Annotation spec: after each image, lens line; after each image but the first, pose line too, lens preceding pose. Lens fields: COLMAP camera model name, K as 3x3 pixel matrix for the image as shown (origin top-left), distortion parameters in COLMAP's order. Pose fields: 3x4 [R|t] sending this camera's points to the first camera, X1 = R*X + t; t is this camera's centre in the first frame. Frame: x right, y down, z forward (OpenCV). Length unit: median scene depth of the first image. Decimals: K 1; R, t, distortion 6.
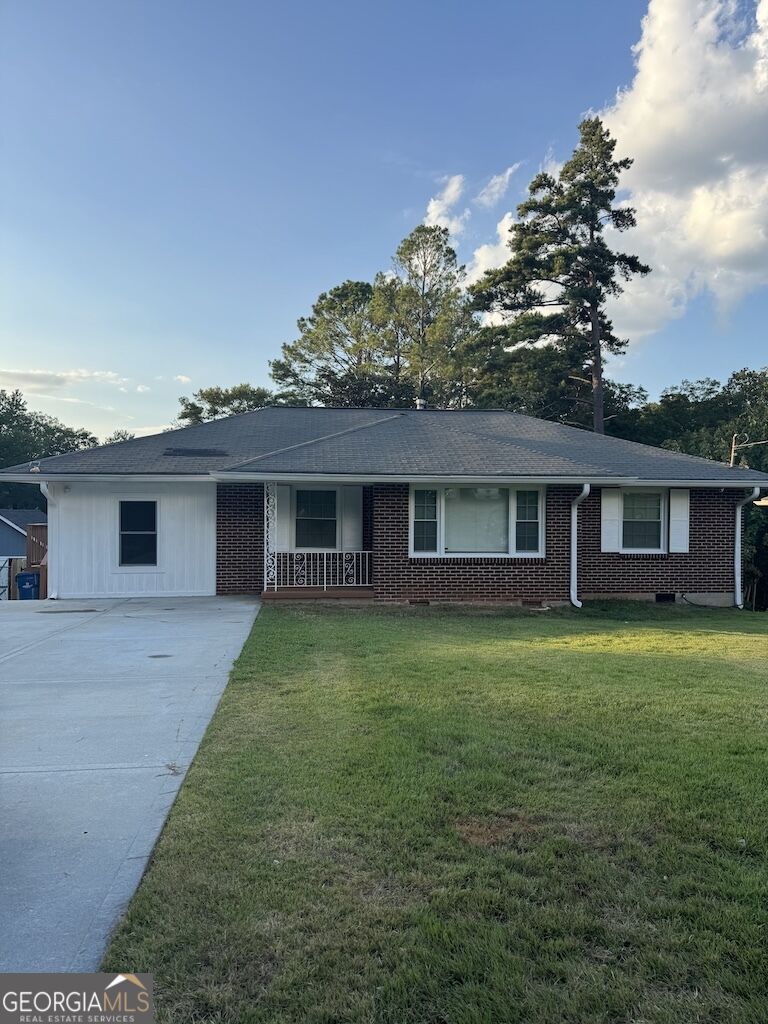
lens RADIAL K [[732.3, 0, 384.0], [0, 732.3, 512.0], [0, 0, 1]] dist [0.060878, -0.004455]
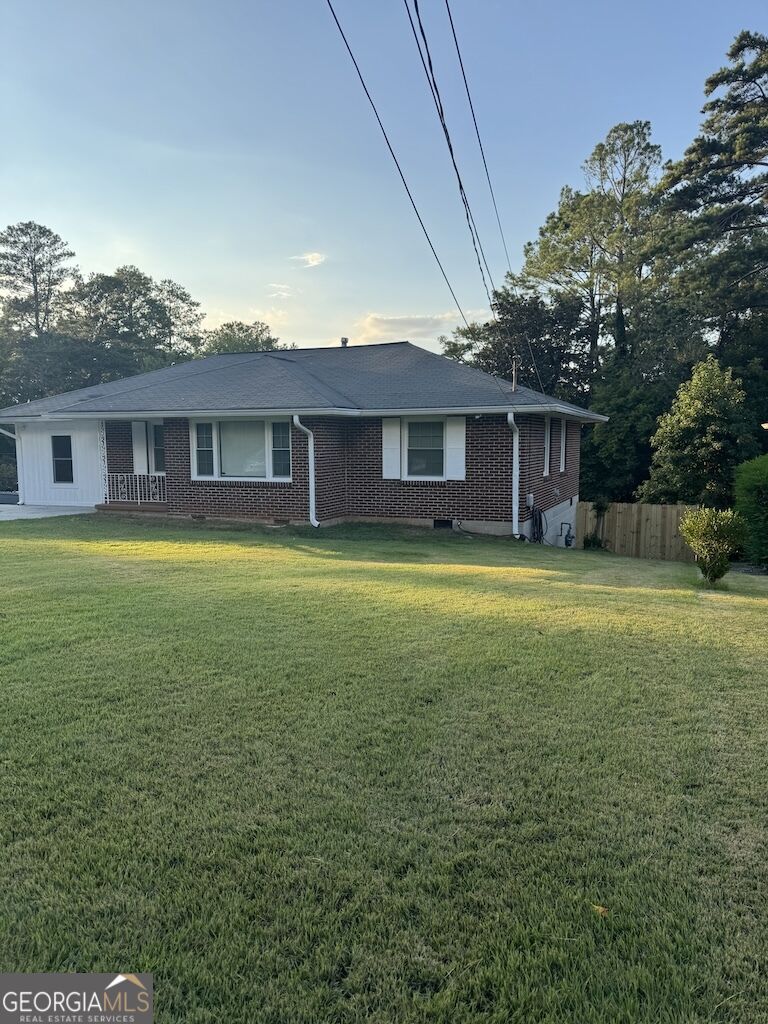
lens RADIAL K [[737.6, 0, 384.0], [0, 737.6, 512.0], [0, 0, 1]] dist [0.040336, -0.002020]
pose [[0.887054, 0.035974, -0.460262, 0.260749], [0.006632, 0.995864, 0.090619, 0.001888], [0.461618, -0.083436, 0.883146, 0.018904]]
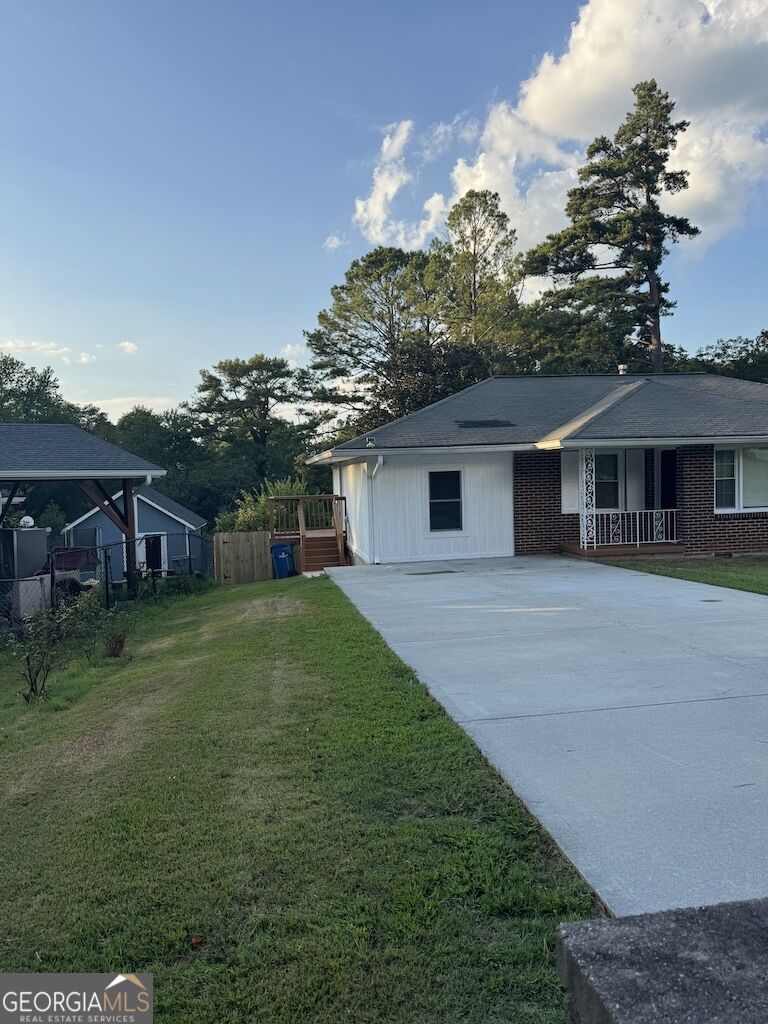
lens RADIAL K [[737.6, 0, 384.0], [0, 737.6, 512.0], [0, 0, 1]] dist [0.040336, -0.002020]
pose [[0.998083, -0.036674, 0.049854, -0.149605], [0.034448, 0.998402, 0.044791, -0.001928], [-0.051417, -0.042988, 0.997752, -0.020736]]
